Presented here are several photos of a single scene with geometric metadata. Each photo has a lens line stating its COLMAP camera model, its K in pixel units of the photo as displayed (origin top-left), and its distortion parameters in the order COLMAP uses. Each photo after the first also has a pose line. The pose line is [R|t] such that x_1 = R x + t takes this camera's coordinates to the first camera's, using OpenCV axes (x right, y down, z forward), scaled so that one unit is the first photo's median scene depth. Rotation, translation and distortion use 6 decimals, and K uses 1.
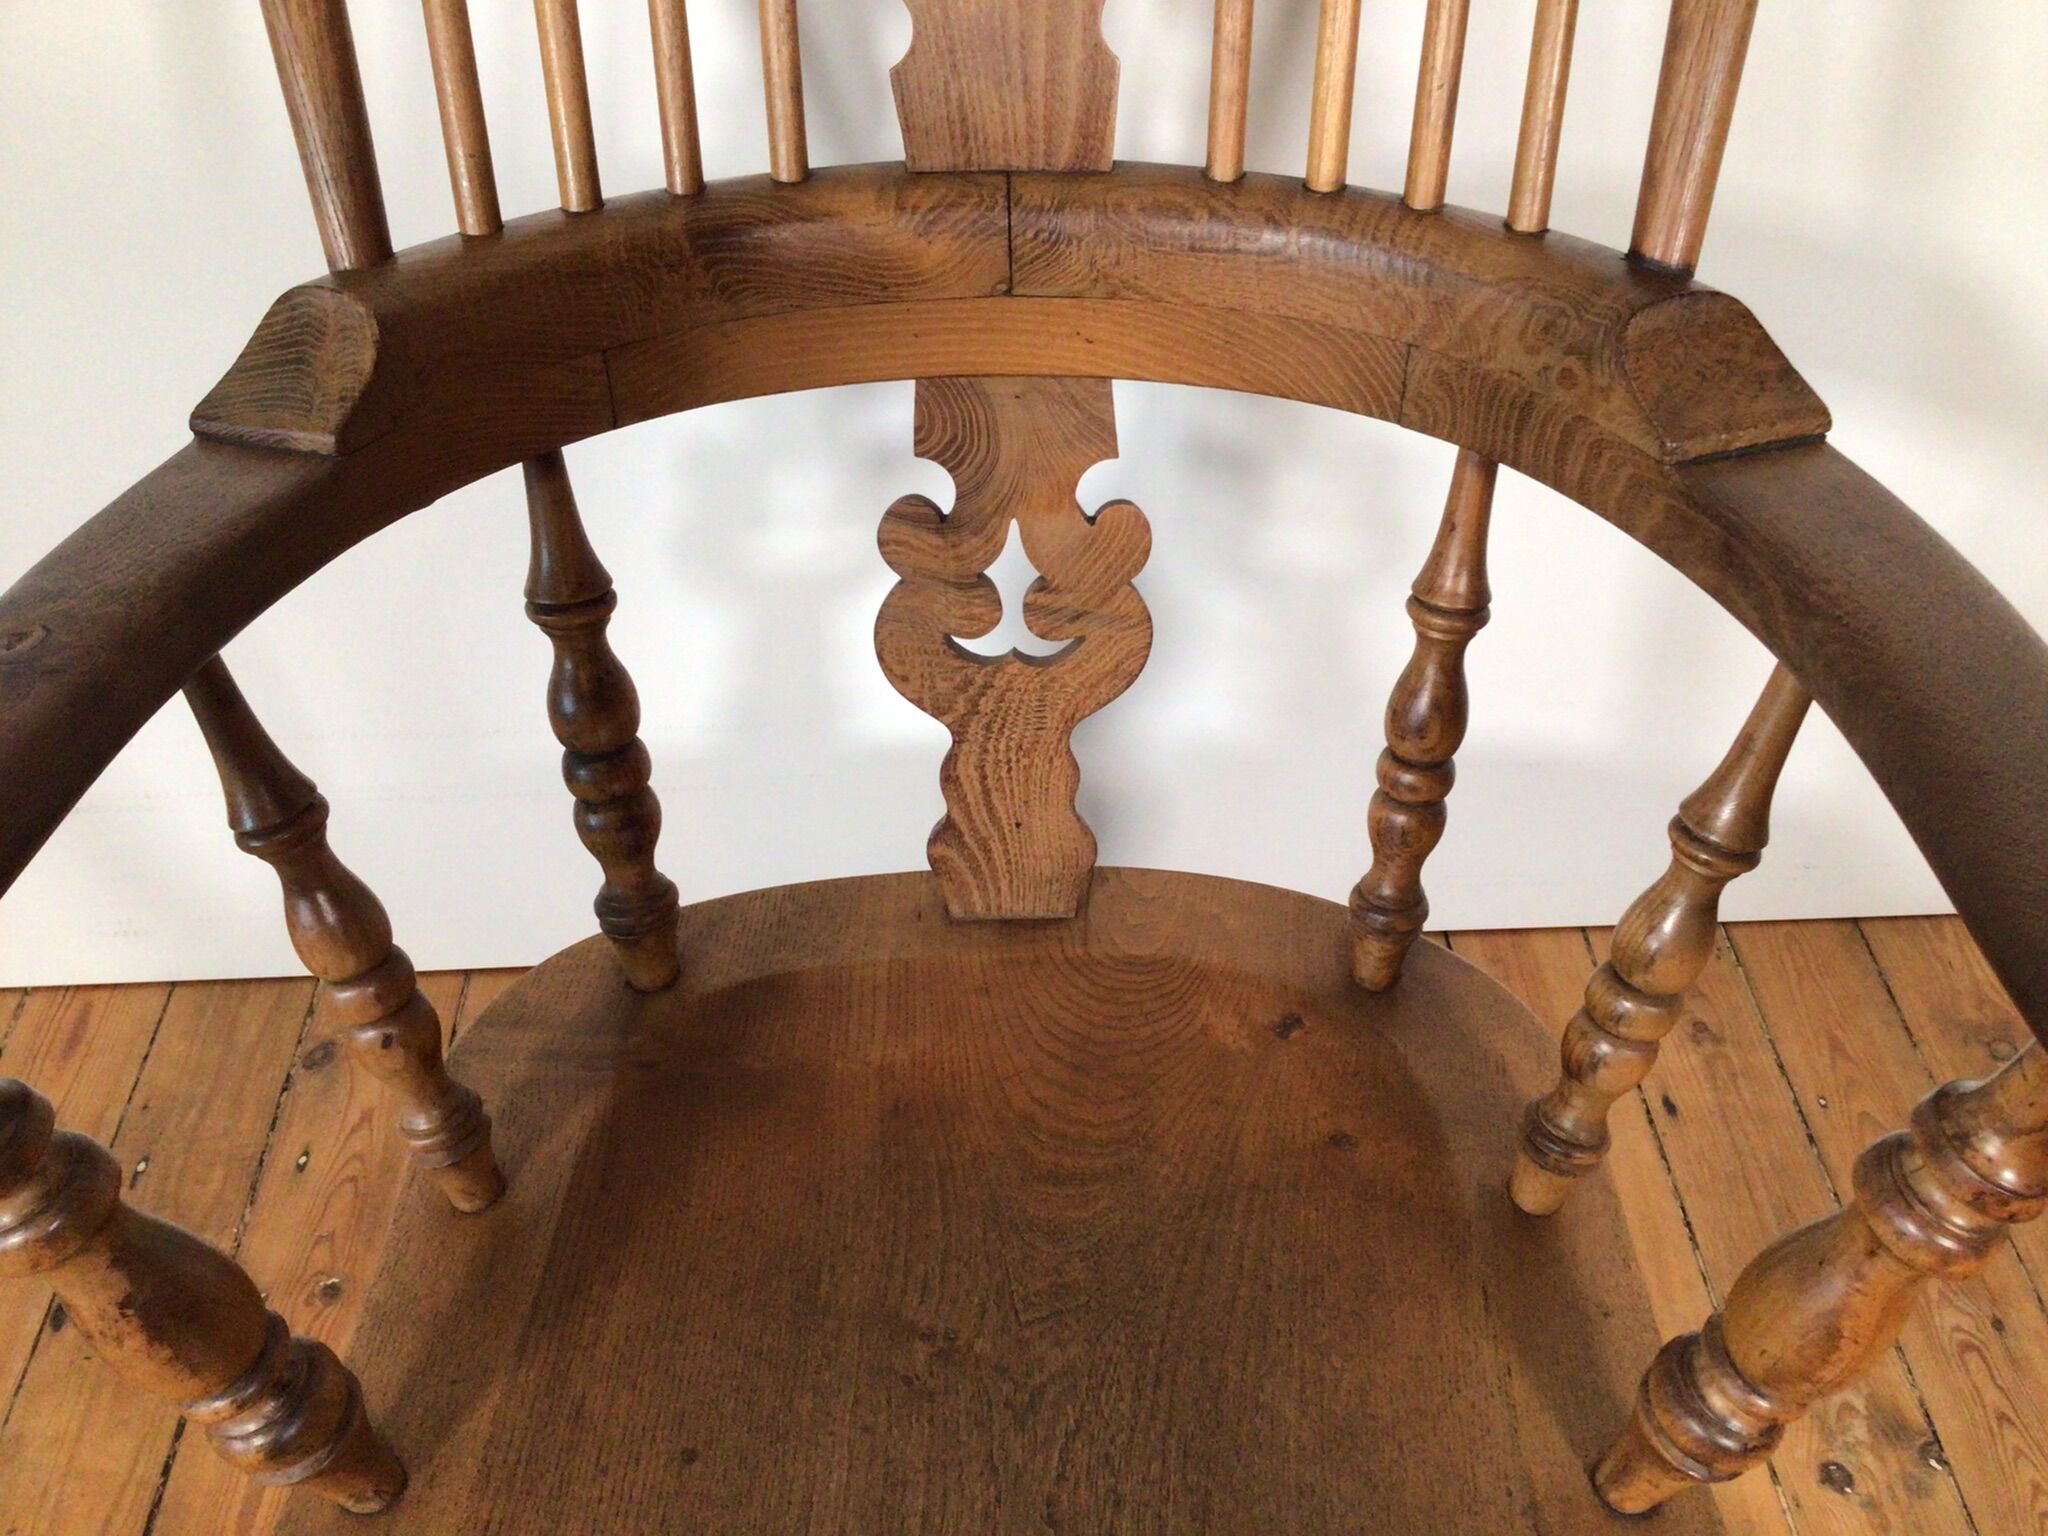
lens RADIAL K [[1827.3, 0, 1046.9], [0, 1827.3, 772.8], [0, 0, 1]] dist [0.085773, -0.168517]
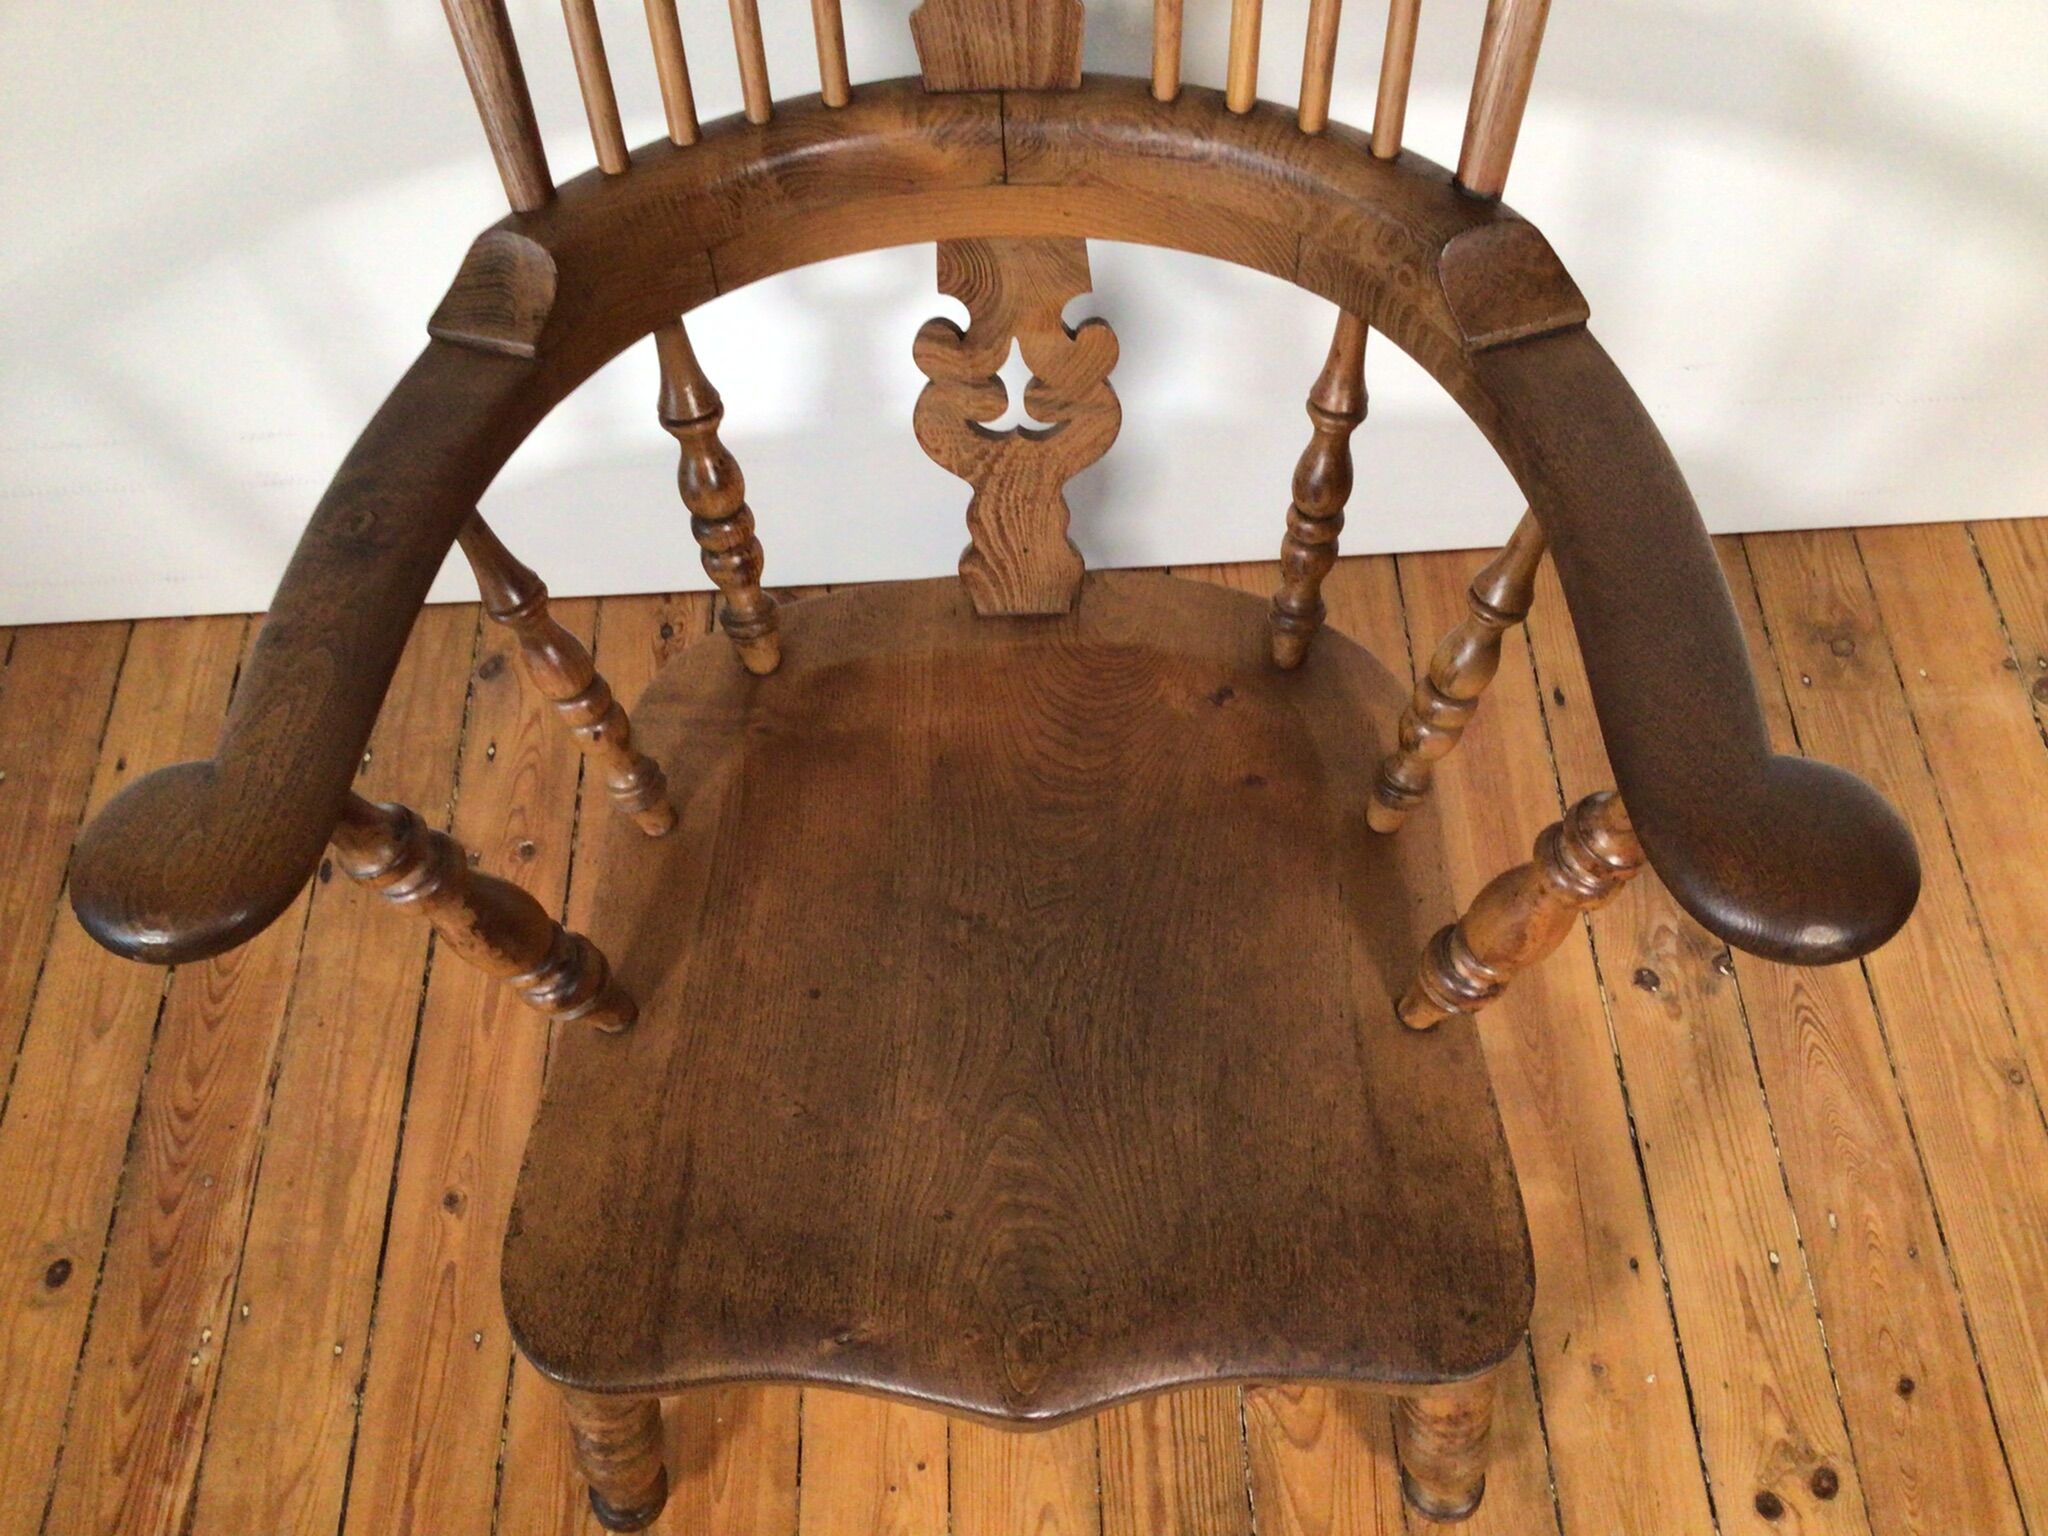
lens RADIAL K [[1827.3, 0, 1046.9], [0, 1827.3, 772.8], [0, 0, 1]] dist [0.085773, -0.168517]
pose [[0.999440, -0.007742, -0.032568, 0.050541], [0.016610, 0.959374, 0.281647, -0.228805], [0.029065, -0.282030, 0.958965, -0.400341]]
